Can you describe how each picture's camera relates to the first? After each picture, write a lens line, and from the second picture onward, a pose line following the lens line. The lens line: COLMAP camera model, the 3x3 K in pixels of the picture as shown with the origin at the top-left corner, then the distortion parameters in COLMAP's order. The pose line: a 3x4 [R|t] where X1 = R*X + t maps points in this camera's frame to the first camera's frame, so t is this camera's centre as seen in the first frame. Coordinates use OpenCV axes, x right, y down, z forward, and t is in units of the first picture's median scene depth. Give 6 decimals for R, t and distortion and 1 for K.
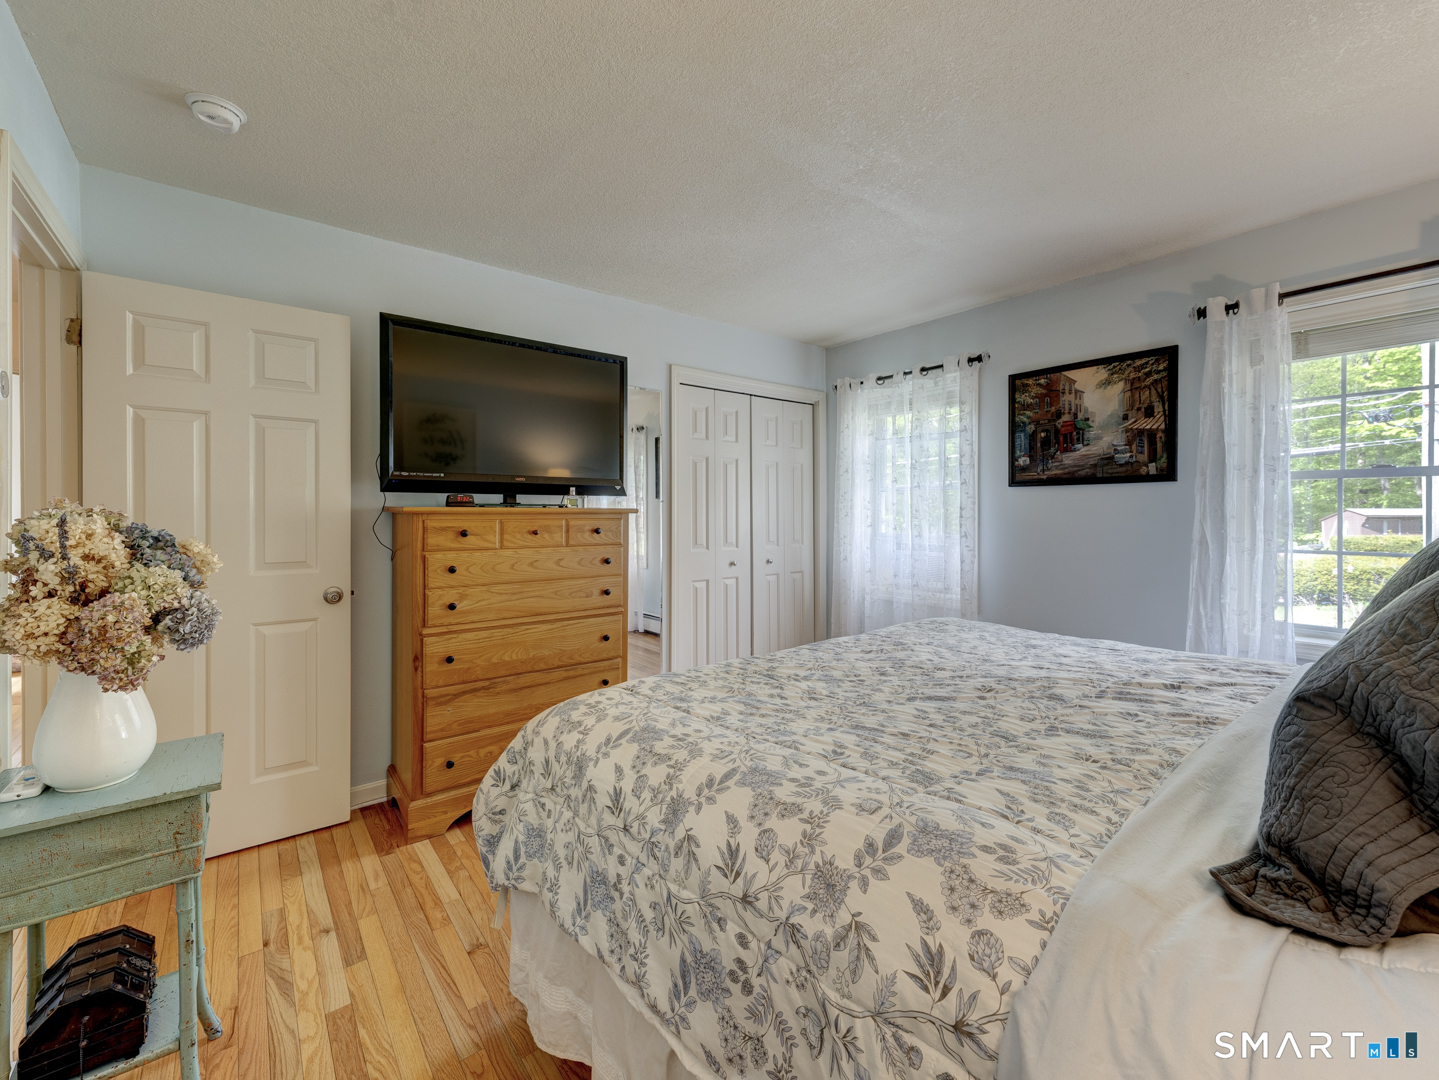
lens RADIAL K [[583.7, 0, 714.9], [0, 583.7, 515.7], [0, 0, 1]] dist [-0.002215, -0.000167]
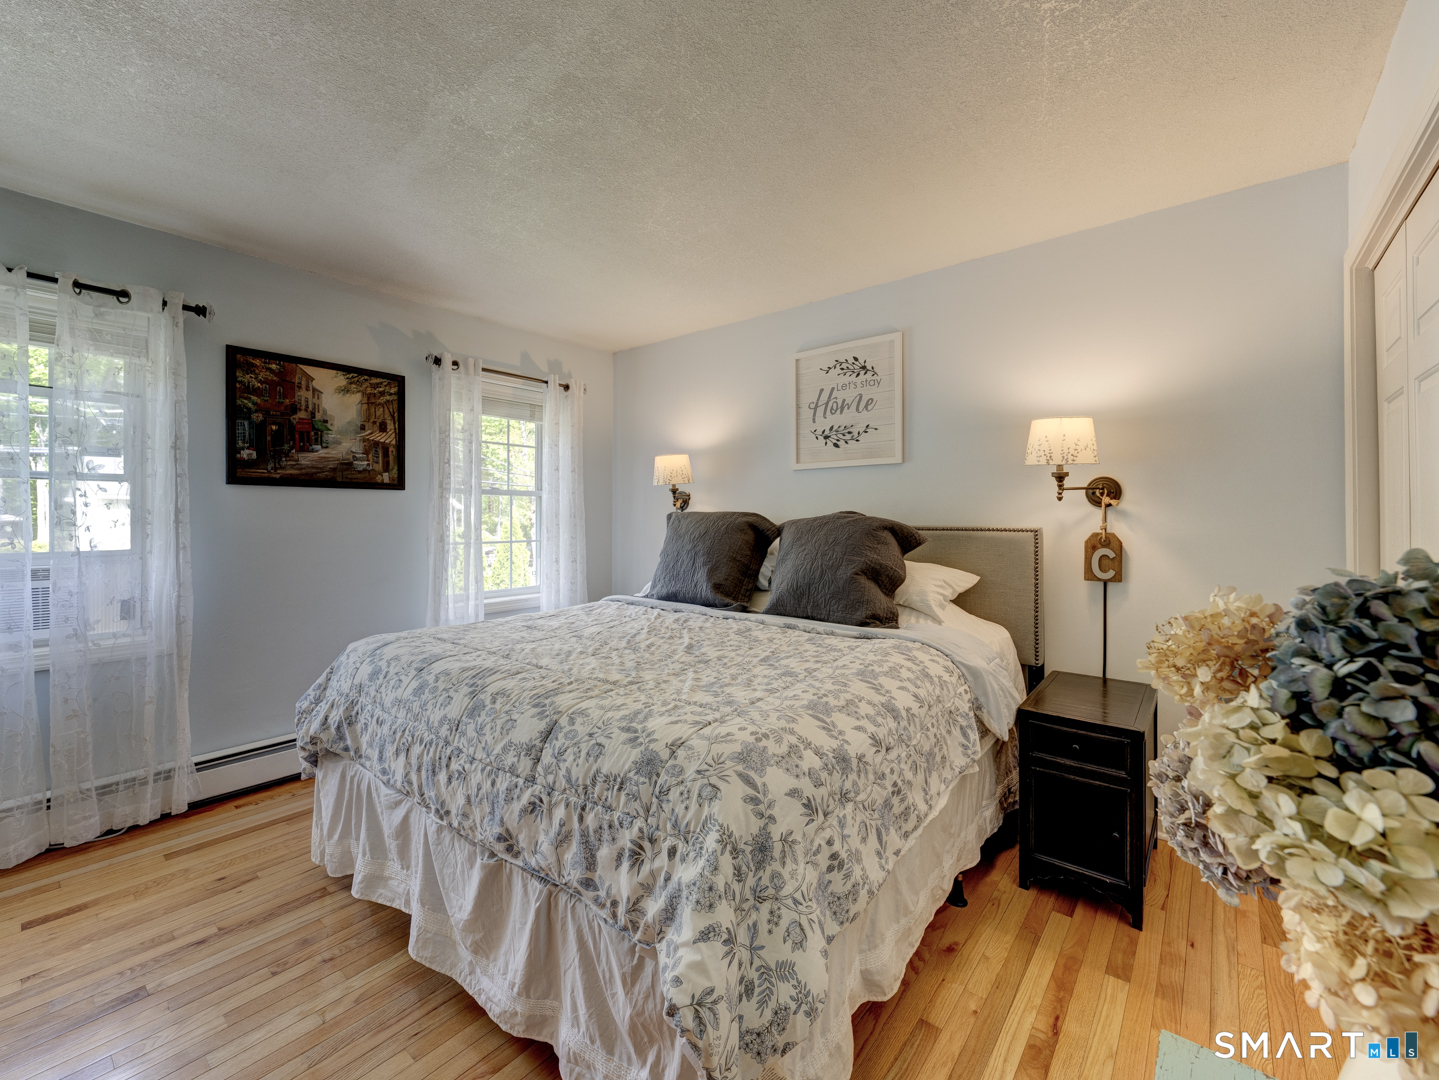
lens RADIAL K [[583.7, 0, 730.7], [0, 583.7, 515.7], [0, 0, 1]] dist [-0.002215, -0.000167]
pose [[-0.198275, 0.005095, 0.980133, -0.463816], [0.005131, 0.999978, -0.004160, 0.000723], [-0.980133, 0.004204, -0.198296, 0.536442]]
